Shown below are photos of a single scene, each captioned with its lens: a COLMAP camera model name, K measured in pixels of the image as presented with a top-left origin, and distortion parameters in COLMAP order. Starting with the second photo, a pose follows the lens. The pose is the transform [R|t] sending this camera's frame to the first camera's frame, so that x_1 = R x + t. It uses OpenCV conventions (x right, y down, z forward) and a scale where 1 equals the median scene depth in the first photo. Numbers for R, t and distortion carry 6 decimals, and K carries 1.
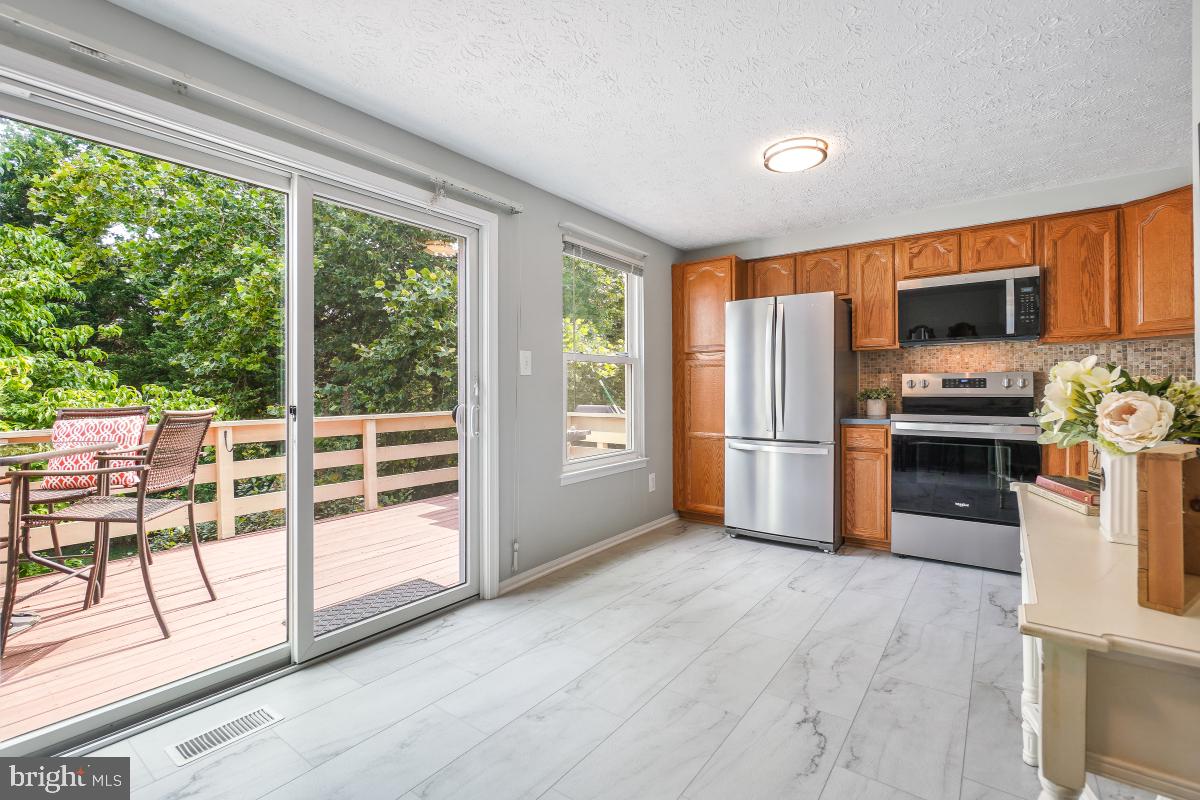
lens RADIAL K [[527.1, 0, 605.1], [0, 527.1, 390.4], [0, 0, 1]] dist [-0.015426, -0.000177]
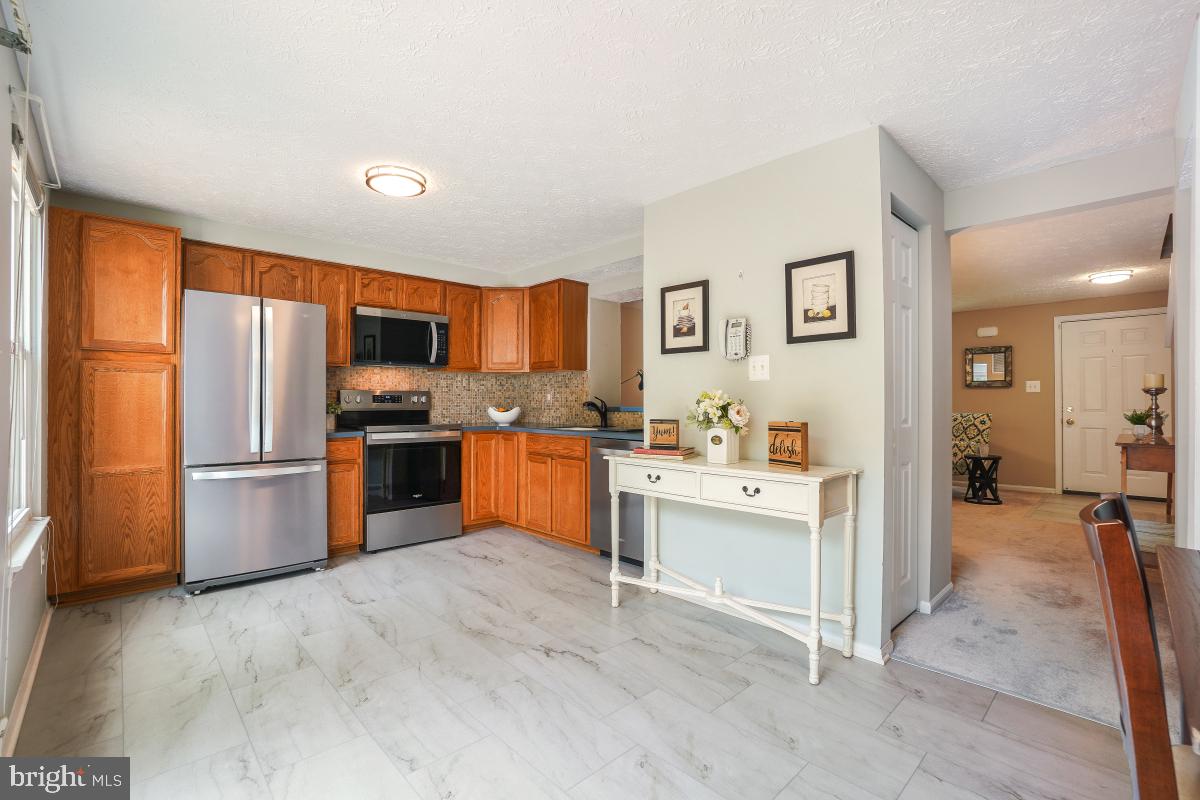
lens RADIAL K [[532.9, 0, 600.0], [0, 532.9, 400.0], [0, 0, 1]] dist [-0.037157, 0.000402]
pose [[0.179298, 0.008373, 0.983759, -0.441942], [0.003226, 0.999953, -0.009099, 0.001373], [-0.983790, 0.004805, 0.179262, 0.300792]]
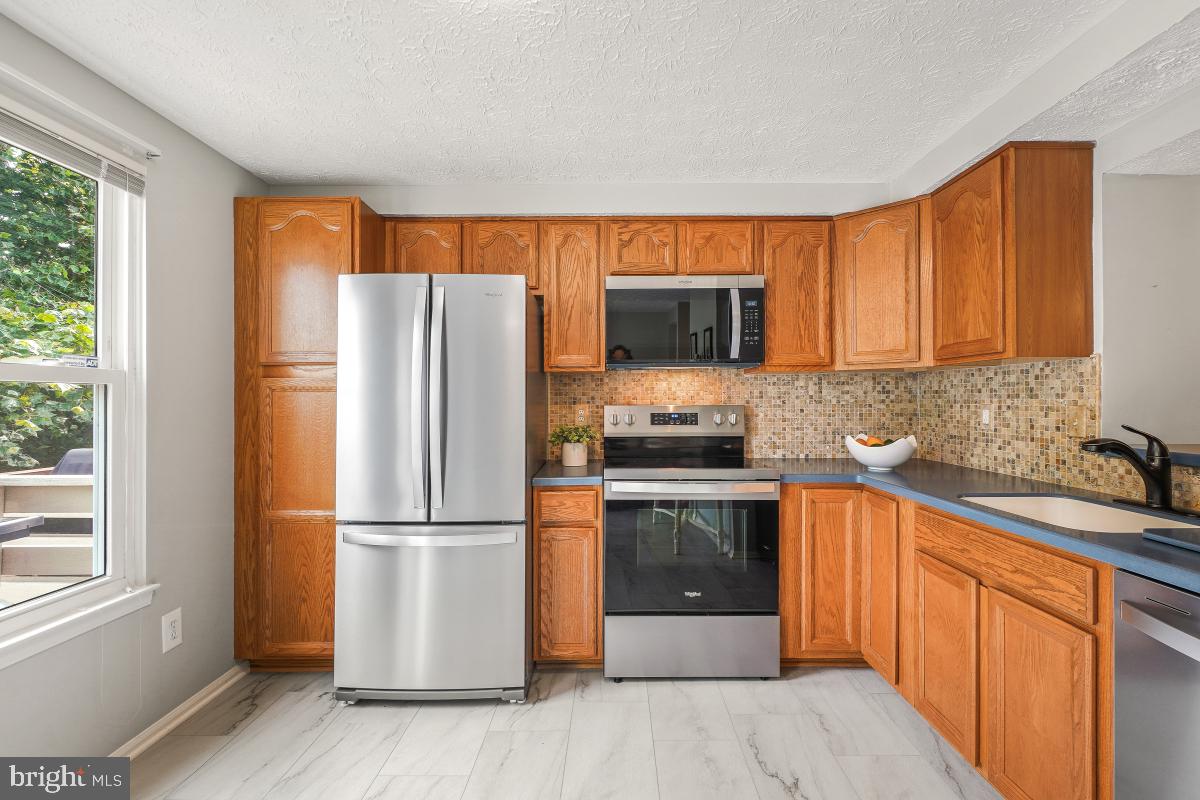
lens RADIAL K [[528.7, 0, 611.2], [0, 528.7, 399.0], [0, 0, 1]] dist [-0.000995, -0.000227]
pose [[0.804518, 0.006750, 0.593889, 0.144645], [0.001316, 0.999913, -0.013148, -0.033940], [-0.593926, 0.011360, 0.804439, 0.429649]]
